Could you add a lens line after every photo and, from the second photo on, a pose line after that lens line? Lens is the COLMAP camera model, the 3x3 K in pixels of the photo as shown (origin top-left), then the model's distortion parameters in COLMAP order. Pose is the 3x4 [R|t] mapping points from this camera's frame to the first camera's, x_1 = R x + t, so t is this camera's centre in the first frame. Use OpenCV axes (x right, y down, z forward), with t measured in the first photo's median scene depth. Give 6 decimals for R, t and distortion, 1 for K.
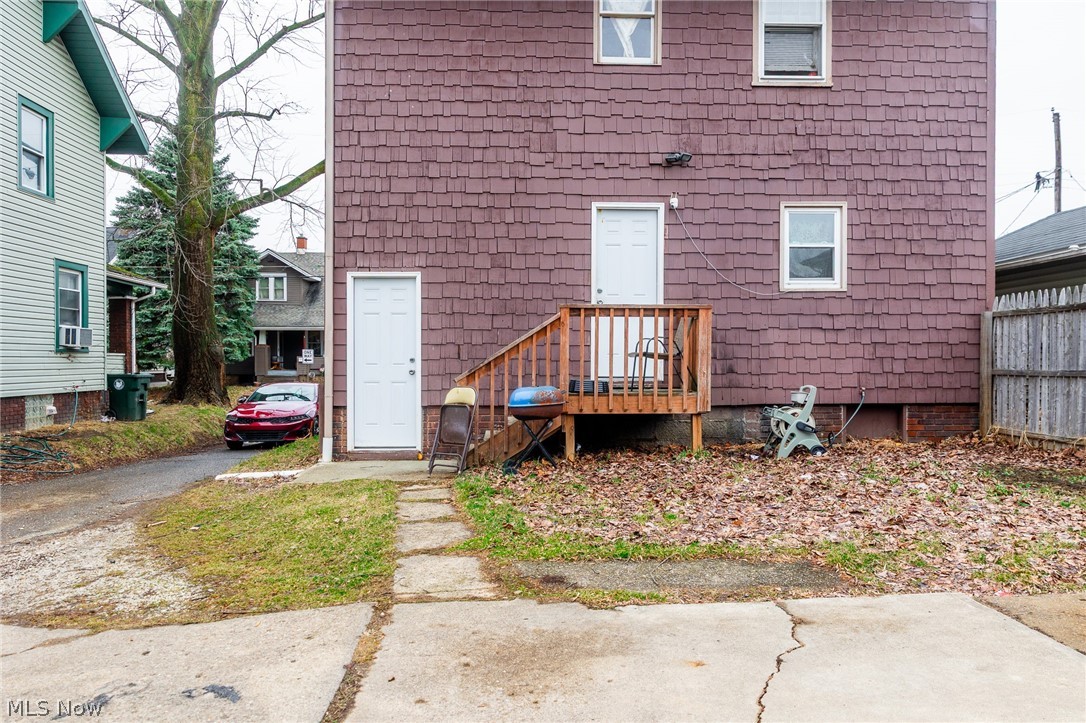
lens RADIAL K [[749.0, 0, 528.7], [0, 749.0, 364.8], [0, 0, 1]] dist [-0.003670, 0.005765]
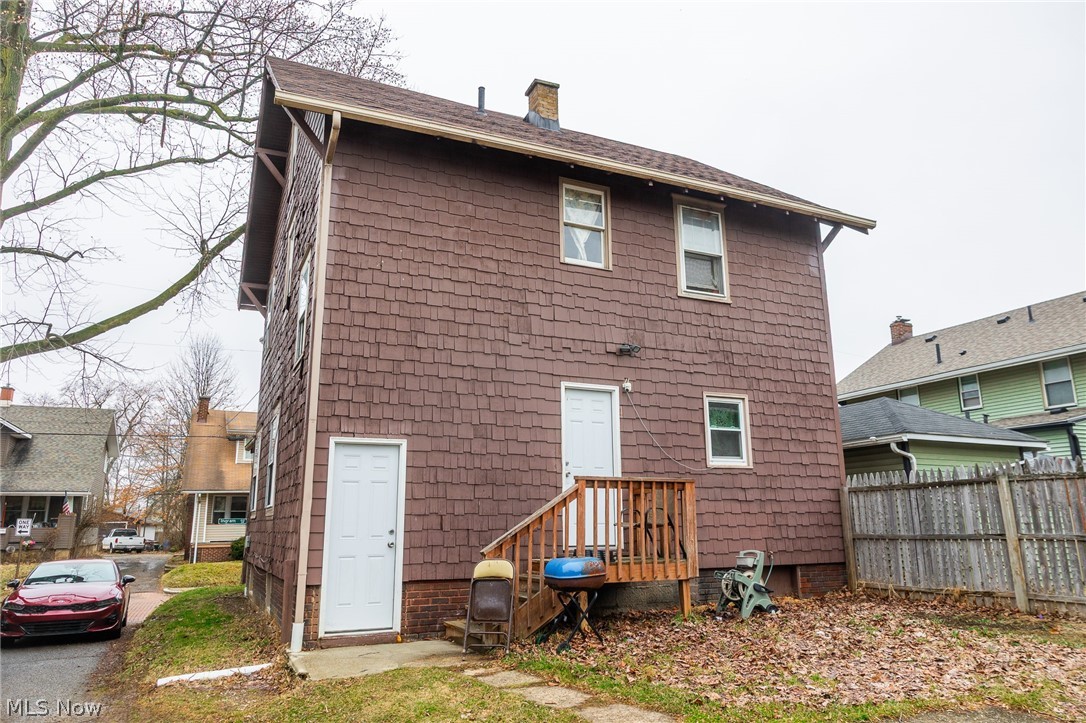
lens RADIAL K [[714.5, 0, 543.3], [0, 714.5, 368.4], [0, 0, 1]] dist [-0.003432, 0.001131]
pose [[0.924854, 0.073984, 0.373057, -0.332412], [0.011323, 0.975105, -0.221453, -0.005561], [-0.380154, 0.209036, 0.900992, 0.068042]]
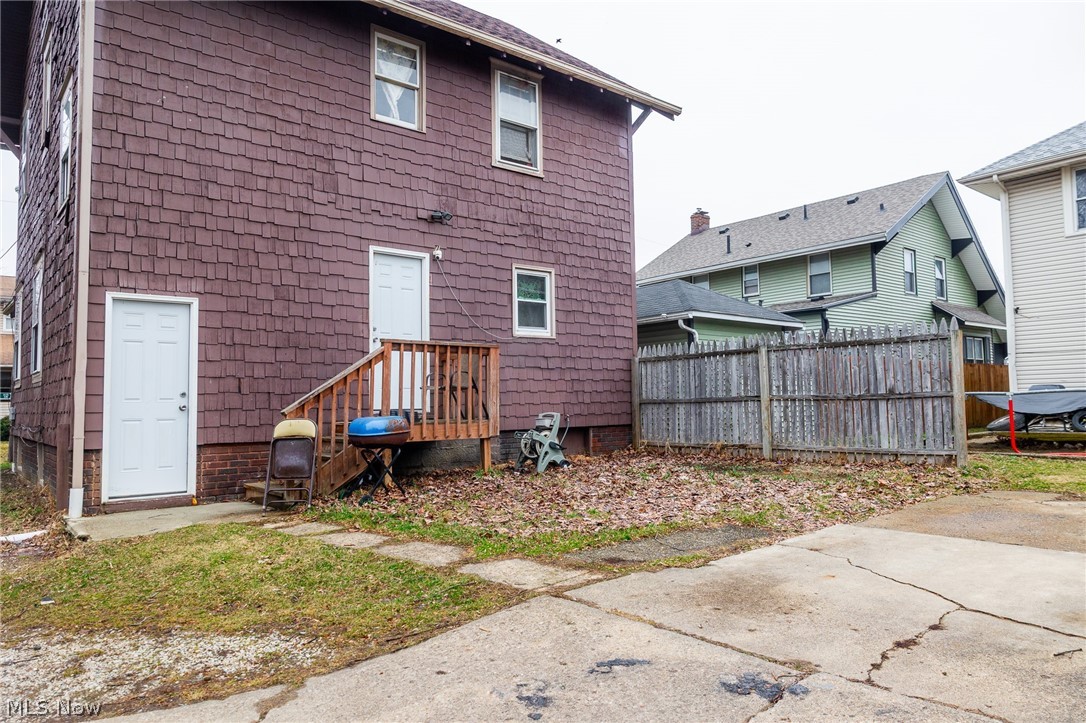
lens RADIAL K [[712.4, 0, 539.0], [0, 712.4, 362.4], [0, 0, 1]] dist [-0.001978, -0.001248]
pose [[0.801935, 0.021967, 0.597007, -0.326057], [0.018088, 0.997973, -0.061017, 0.015272], [-0.597138, 0.059731, 0.799912, 0.056846]]
